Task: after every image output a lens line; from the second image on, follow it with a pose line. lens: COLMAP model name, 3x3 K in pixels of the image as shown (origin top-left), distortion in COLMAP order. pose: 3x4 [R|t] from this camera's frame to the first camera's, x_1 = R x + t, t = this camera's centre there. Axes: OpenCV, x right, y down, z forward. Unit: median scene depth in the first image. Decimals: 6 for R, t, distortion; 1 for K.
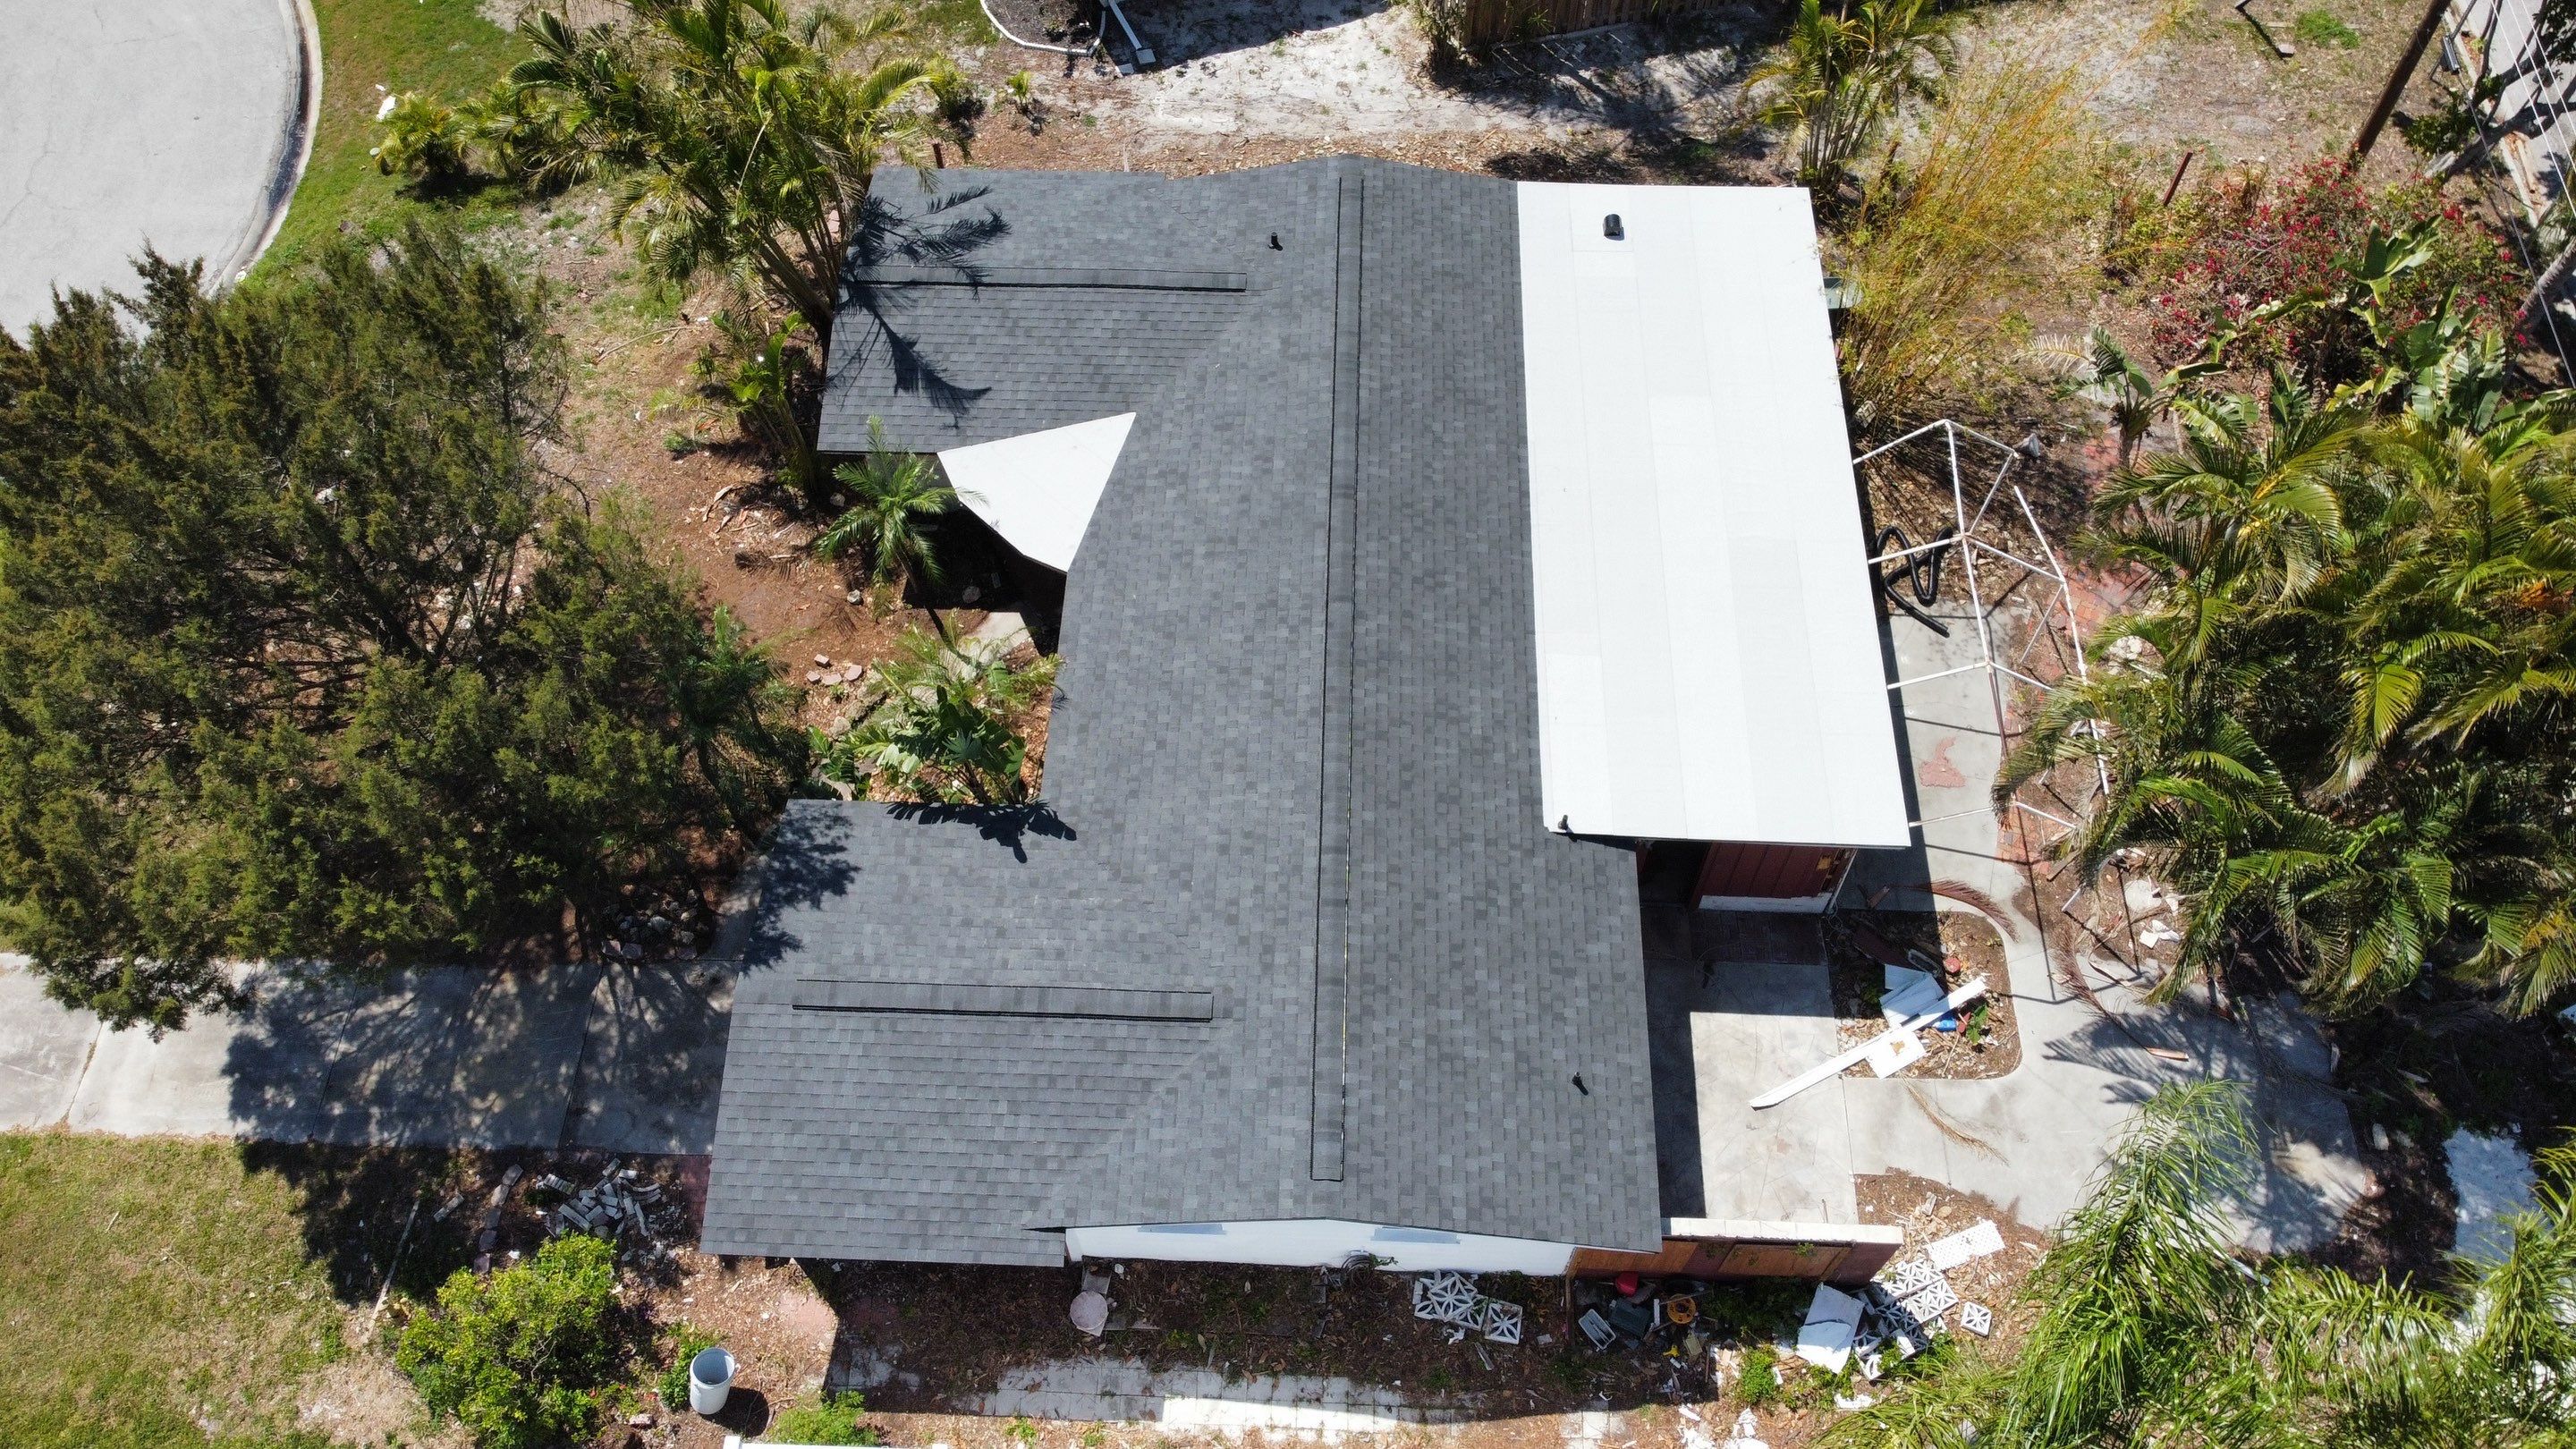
lens RADIAL K [[1968.4, 0, 1265.0], [0, 1968.4, 695.8], [0, 0, 1]] dist [0.005688, -0.017301]
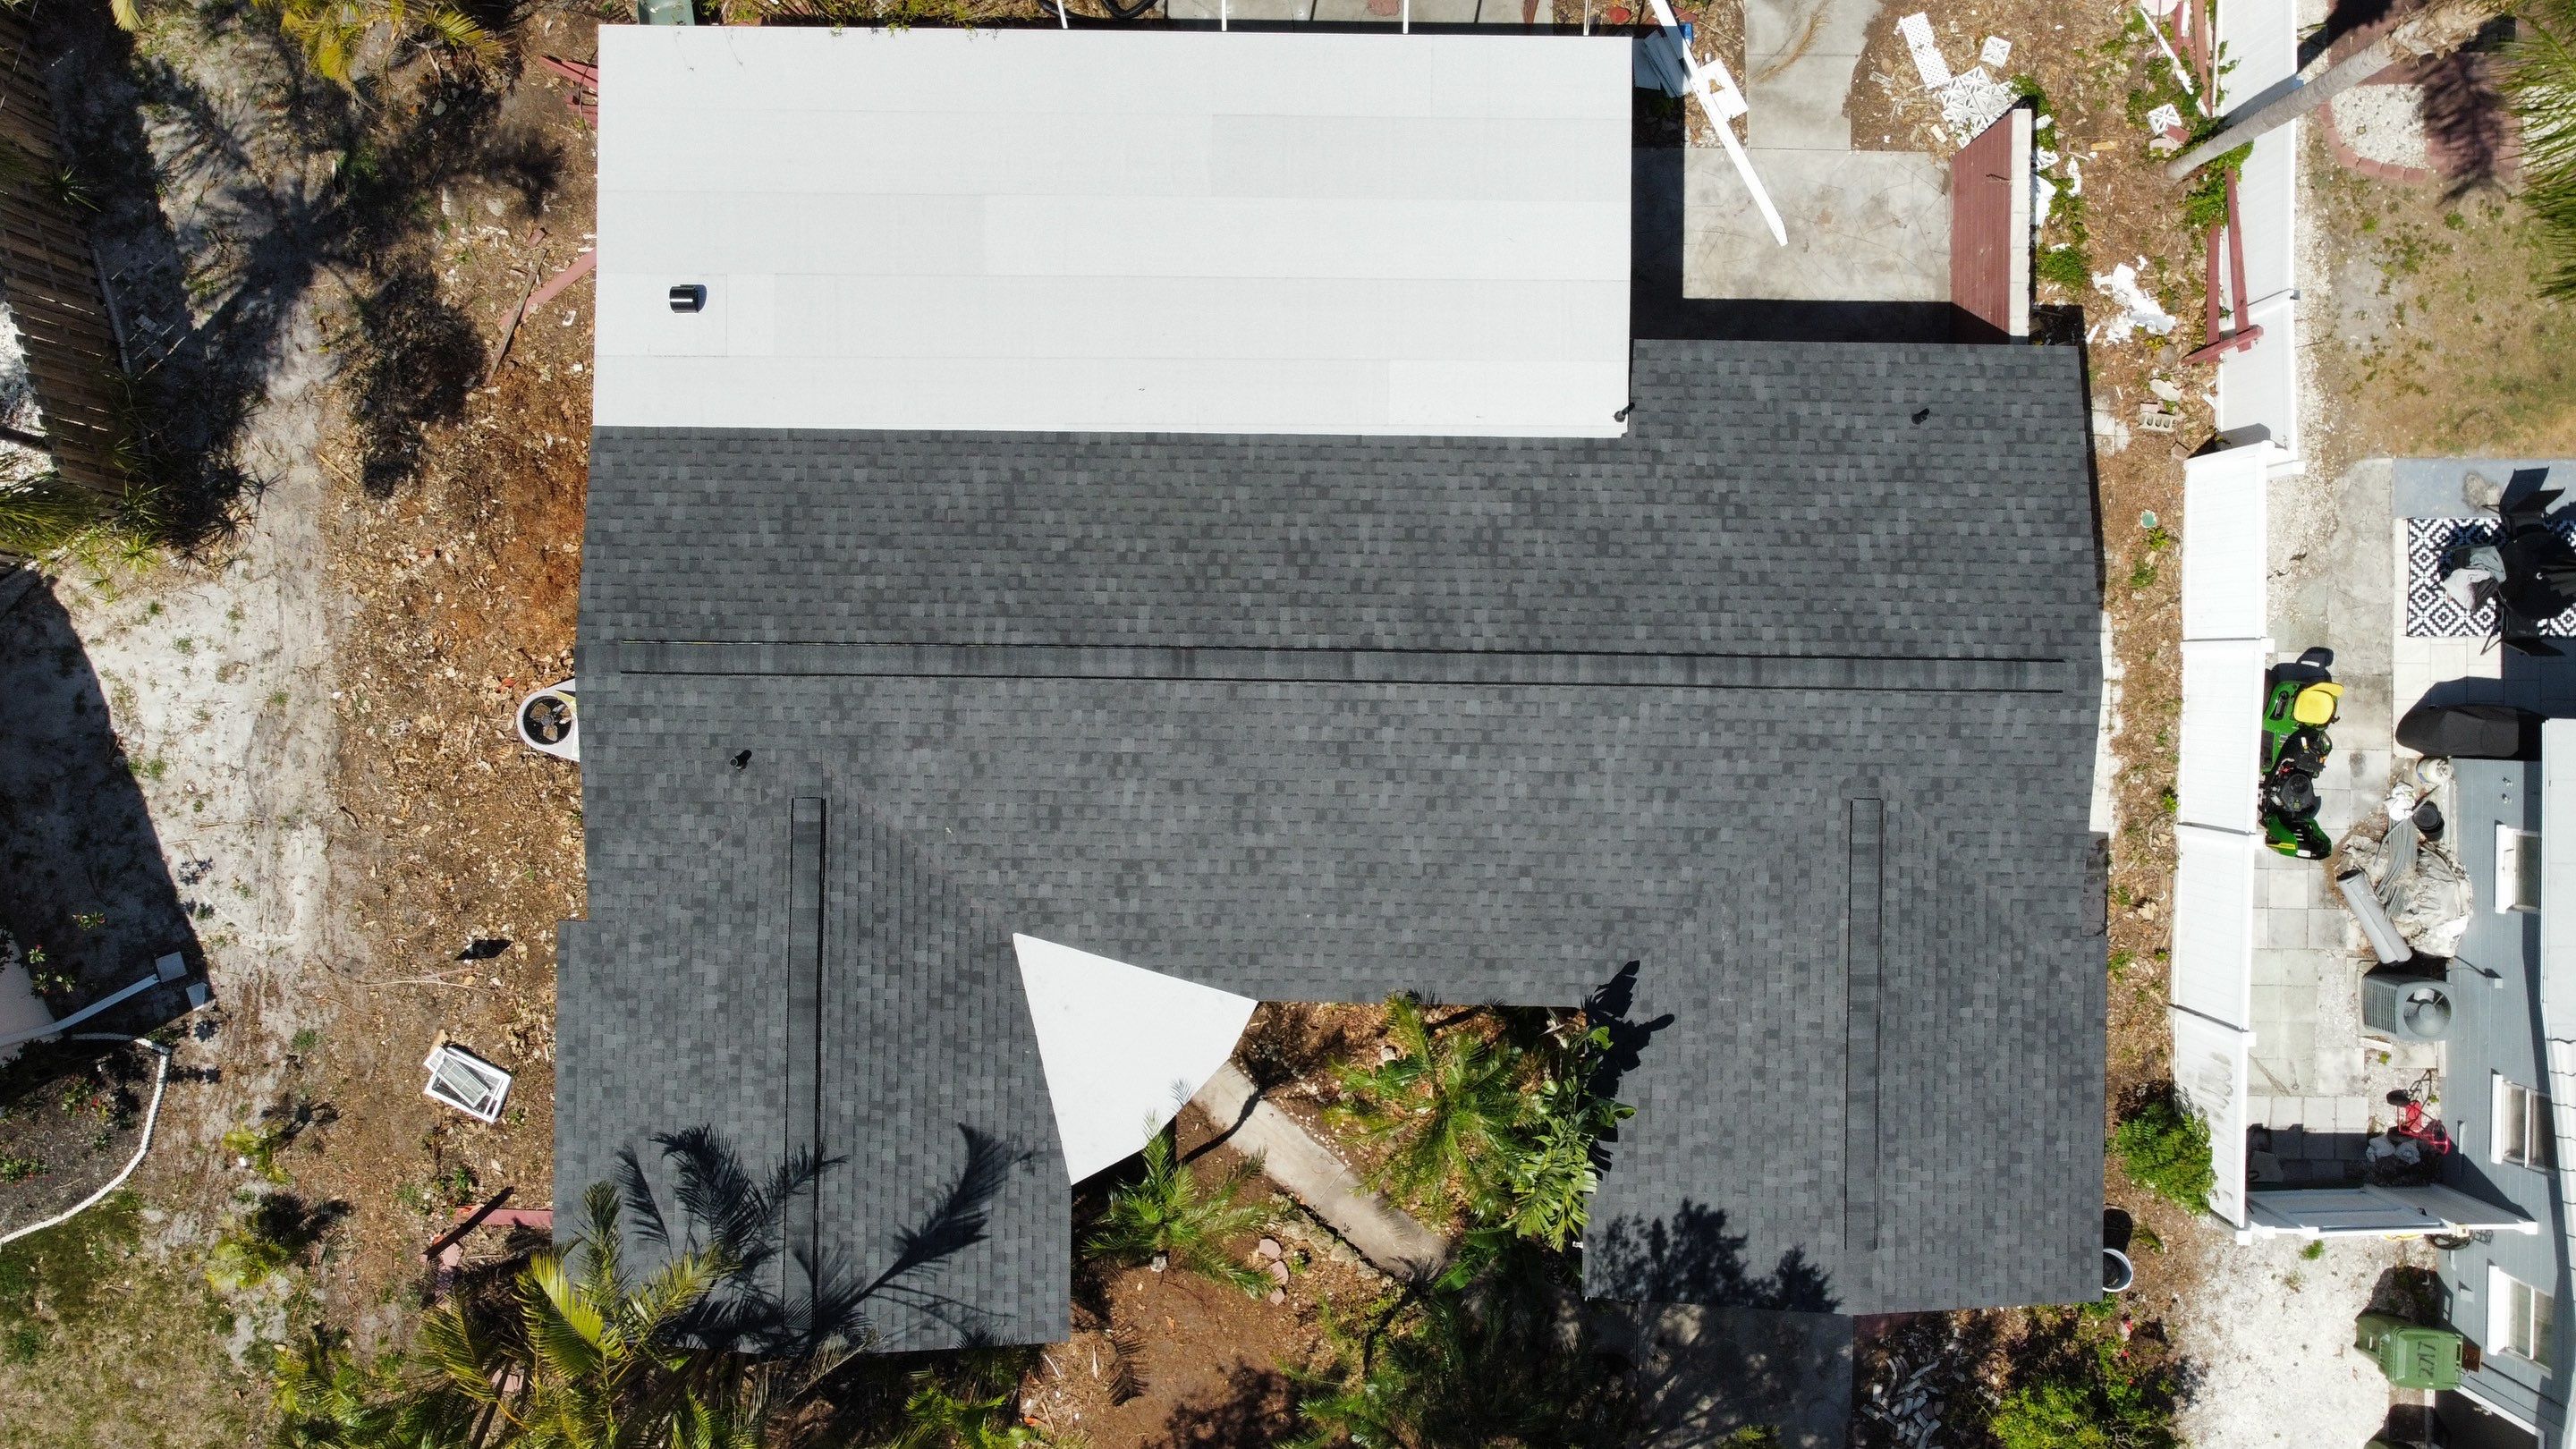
lens RADIAL K [[1968.4, 0, 1260.9], [0, 1968.4, 690.8], [0, 0, 1]] dist [0.005688, -0.017301]
pose [[-0.028052, -0.999200, 0.028496, 0.005444], [0.841106, -0.008191, 0.540809, -0.526898], [-0.540143, 0.039139, 0.840663, 0.321729]]
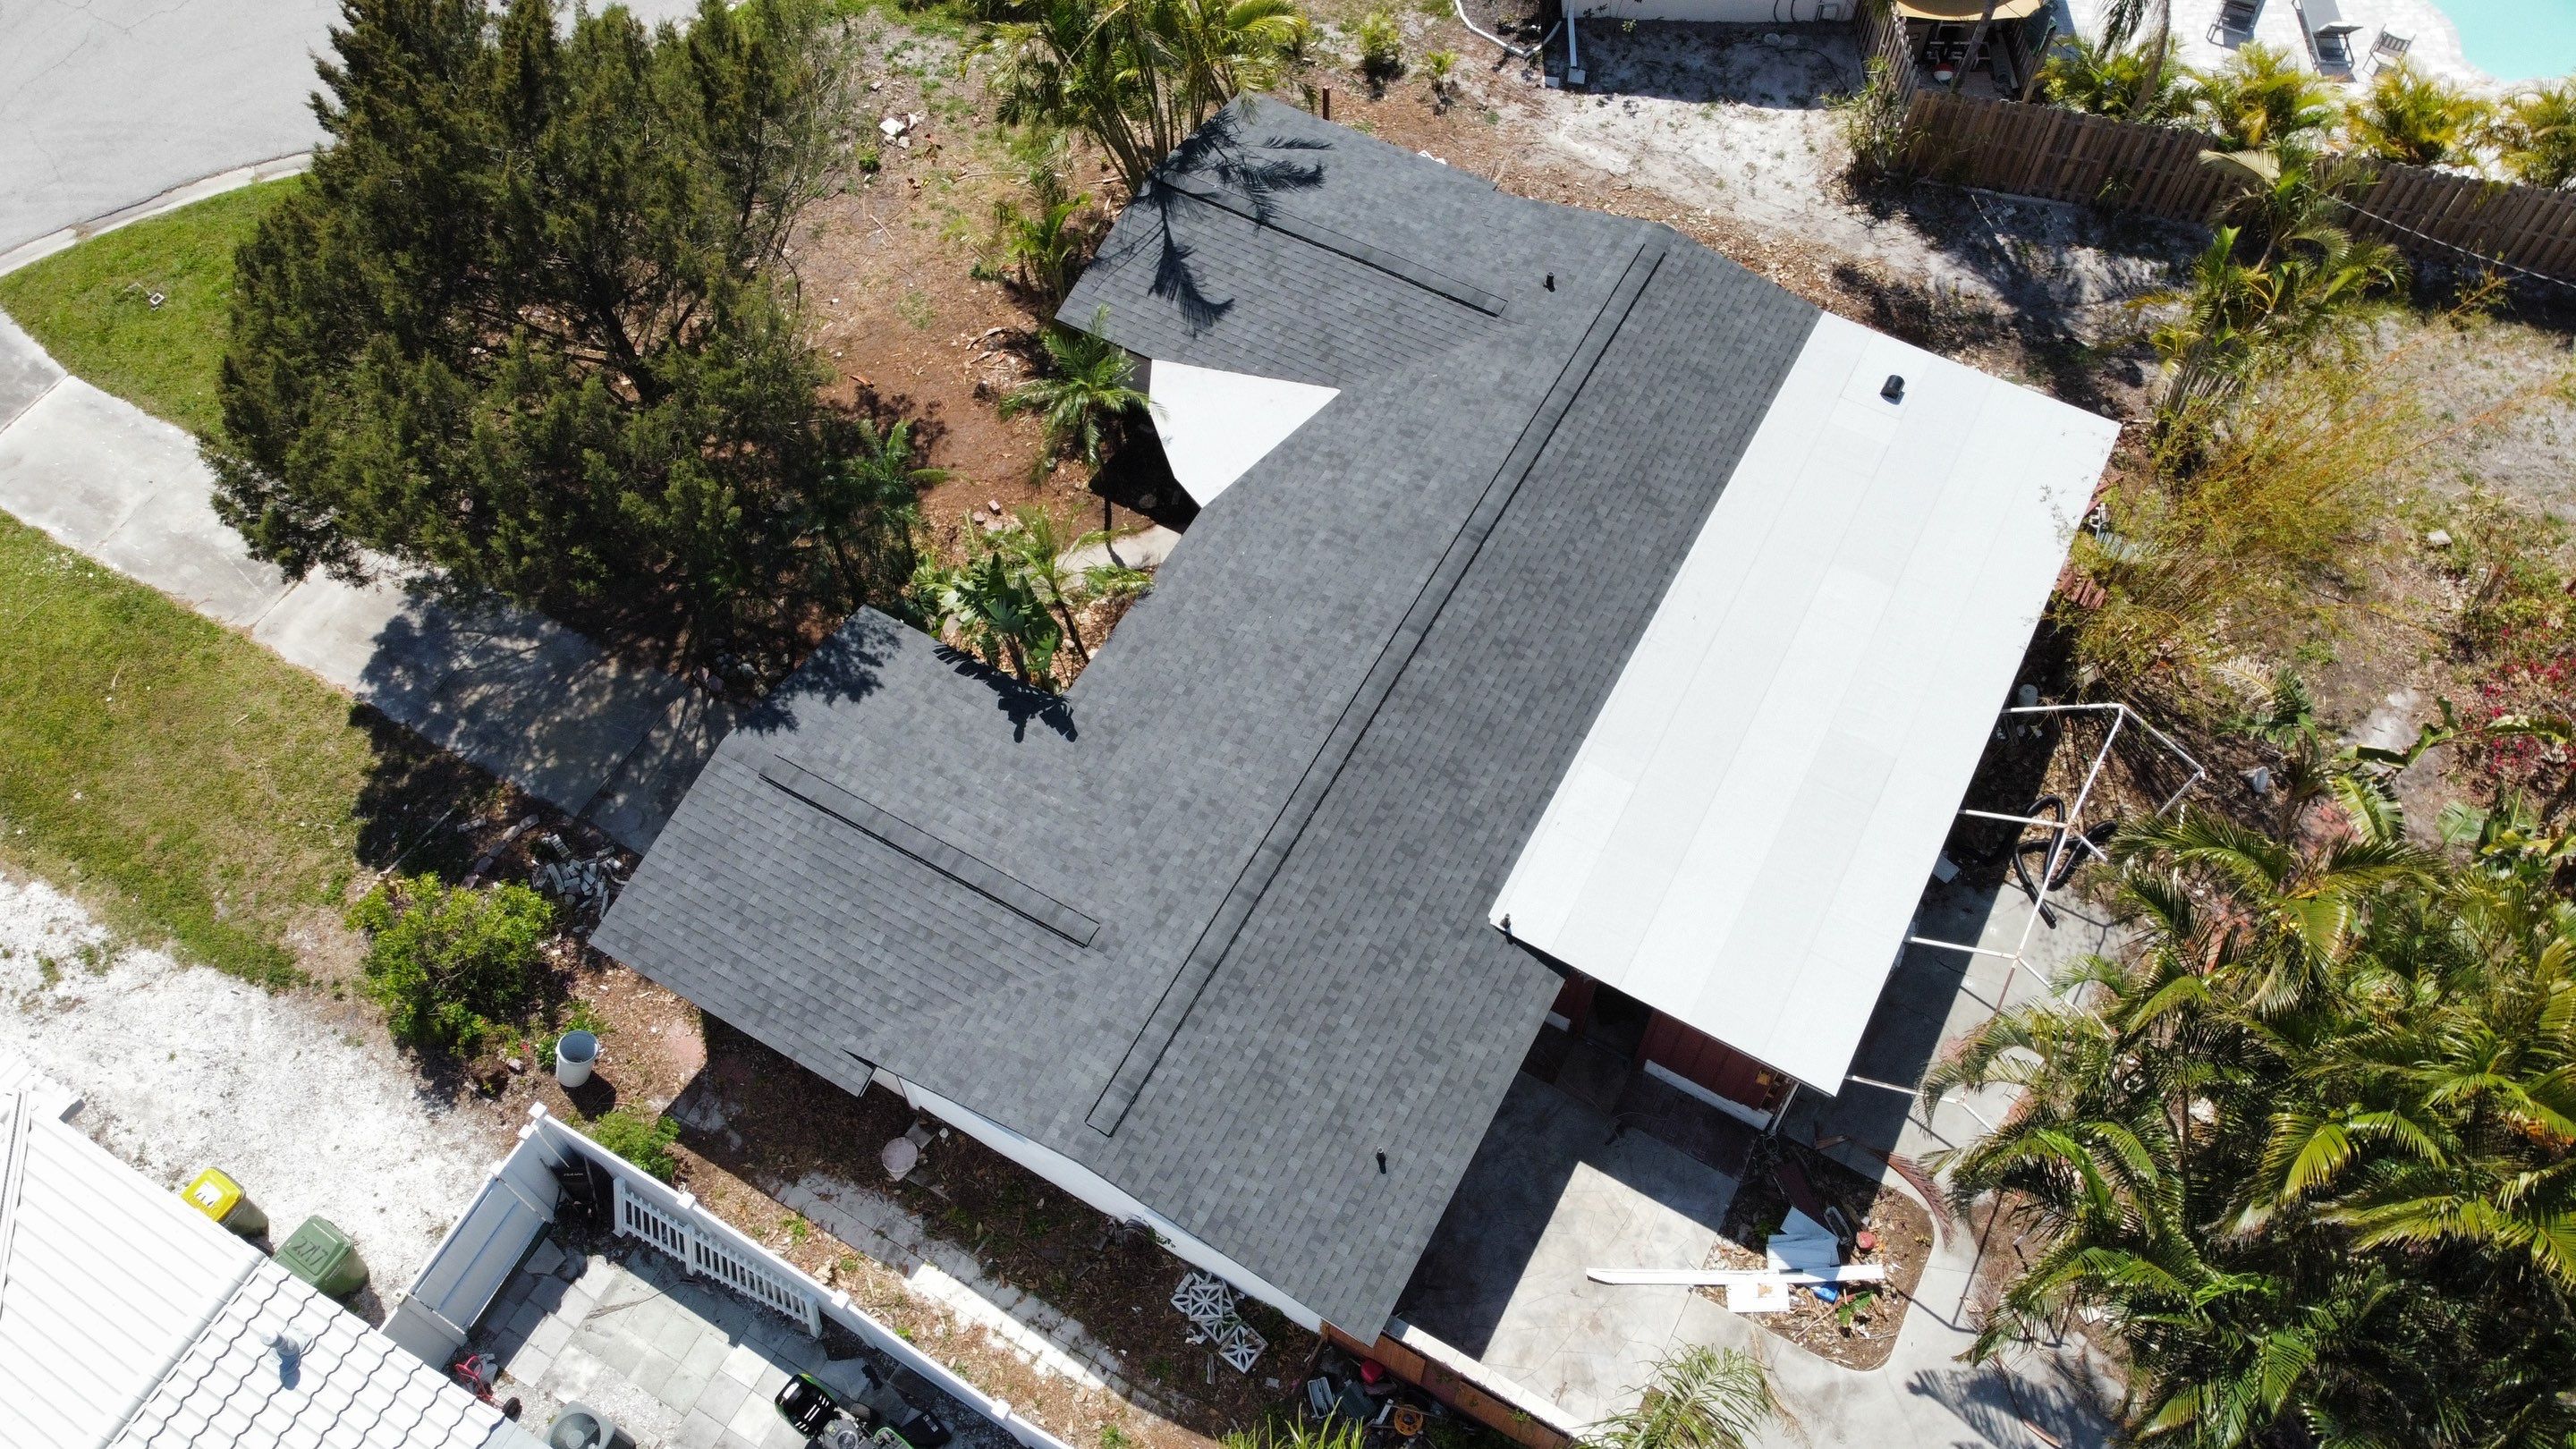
lens RADIAL K [[1968.4, 0, 1261.3], [0, 1968.4, 696.4], [0, 0, 1]] dist [0.005688, -0.017301]
pose [[0.889991, 0.387347, -0.240578, 0.222392], [-0.385322, 0.920995, 0.057407, -0.044991], [0.243808, 0.041608, 0.968931, 0.015213]]
